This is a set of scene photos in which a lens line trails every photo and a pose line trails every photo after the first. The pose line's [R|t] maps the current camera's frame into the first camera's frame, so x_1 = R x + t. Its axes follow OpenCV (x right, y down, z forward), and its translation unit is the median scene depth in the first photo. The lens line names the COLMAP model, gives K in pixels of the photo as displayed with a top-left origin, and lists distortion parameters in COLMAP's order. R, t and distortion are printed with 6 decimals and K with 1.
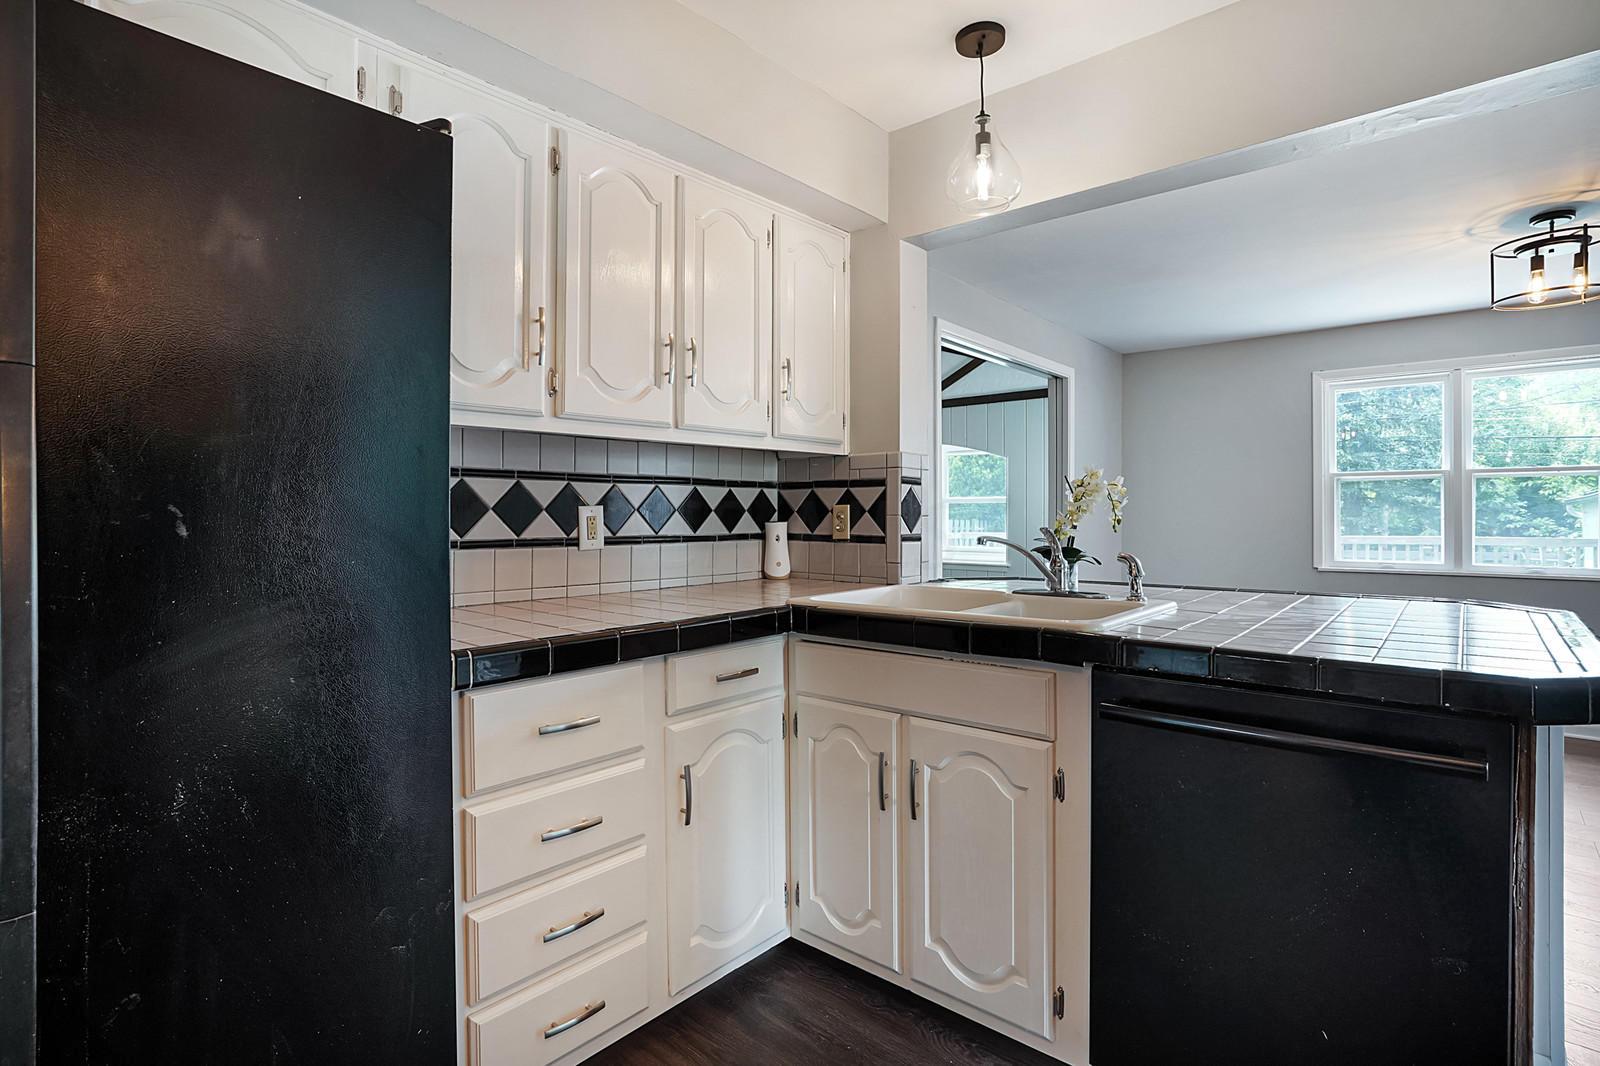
lens RADIAL K [[791.1, 0, 800.5], [0, 791.1, 527.0], [0, 0, 1]] dist [-0.025557, 0.004805]
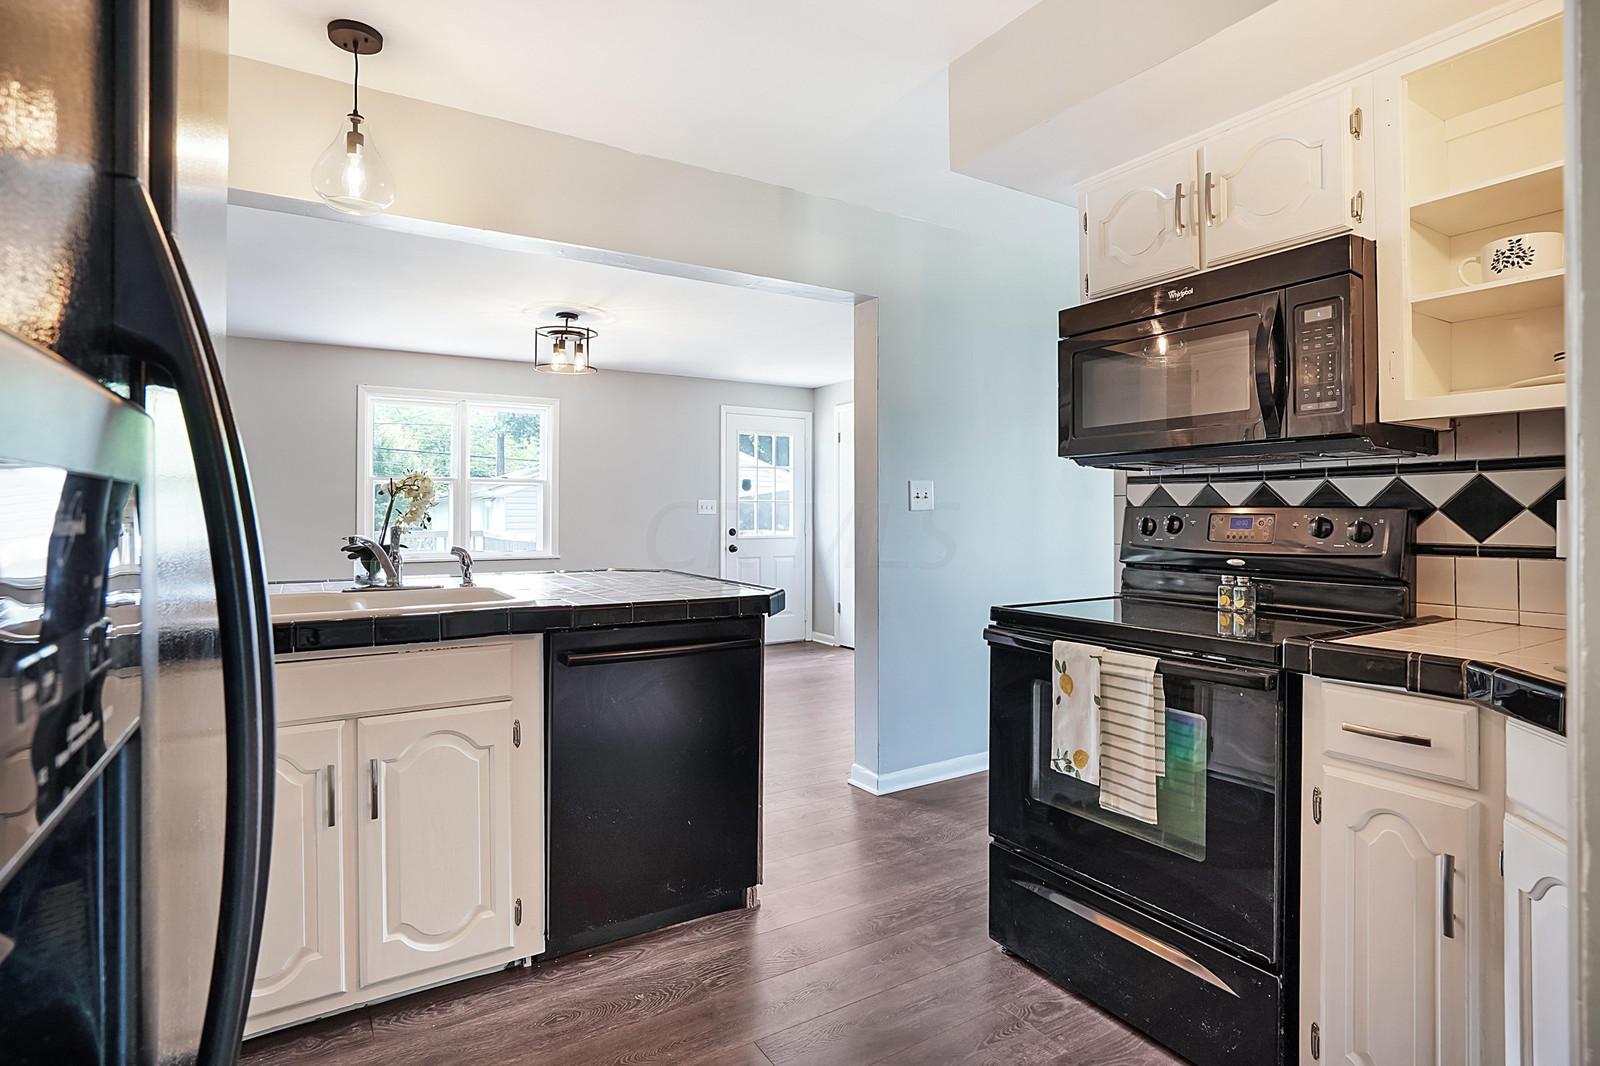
lens RADIAL K [[791.1, 0, 799.9], [0, 791.1, 521.5], [0, 0, 1]] dist [-0.025557, 0.004805]
pose [[0.285210, -0.011111, 0.958401, -0.568105], [0.013490, 0.999880, 0.007577, -0.004271], [-0.958370, 0.010767, 0.285326, 0.176363]]
